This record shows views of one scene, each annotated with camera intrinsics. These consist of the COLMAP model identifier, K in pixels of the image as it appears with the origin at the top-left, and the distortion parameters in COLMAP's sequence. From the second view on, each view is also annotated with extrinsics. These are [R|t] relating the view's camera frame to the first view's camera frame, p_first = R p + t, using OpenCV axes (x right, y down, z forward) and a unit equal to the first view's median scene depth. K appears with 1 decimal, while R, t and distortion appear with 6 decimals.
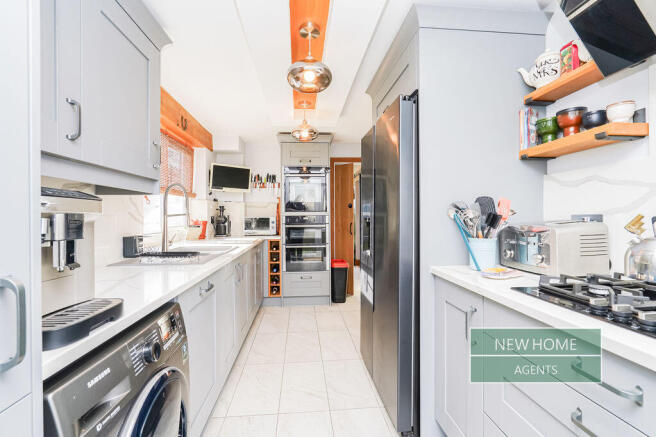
lens RADIAL K [[300.0, 0, 327.5], [0, 300.0, 217.3], [0, 0, 1]] dist [-0.013790, 0.005454]
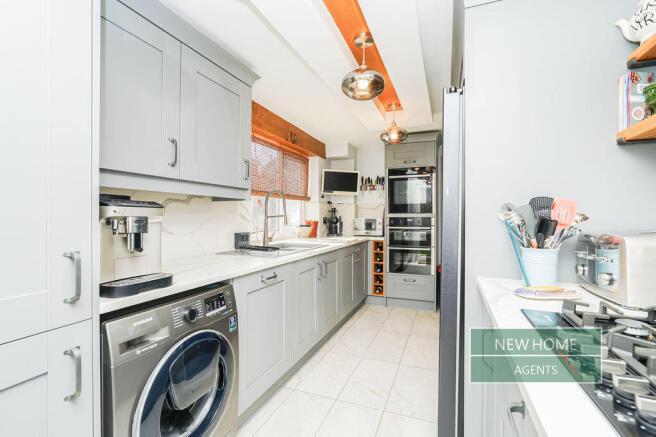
lens RADIAL K [[300.0, 0, 329.9], [0, 300.0, 219.3], [0, 0, 1]] dist [-0.013790, 0.005454]
pose [[0.891168, 0.010671, -0.453549, 0.216226], [-0.008482, 0.999940, 0.006860, -0.005106], [0.453595, -0.002267, 0.891205, 0.013240]]
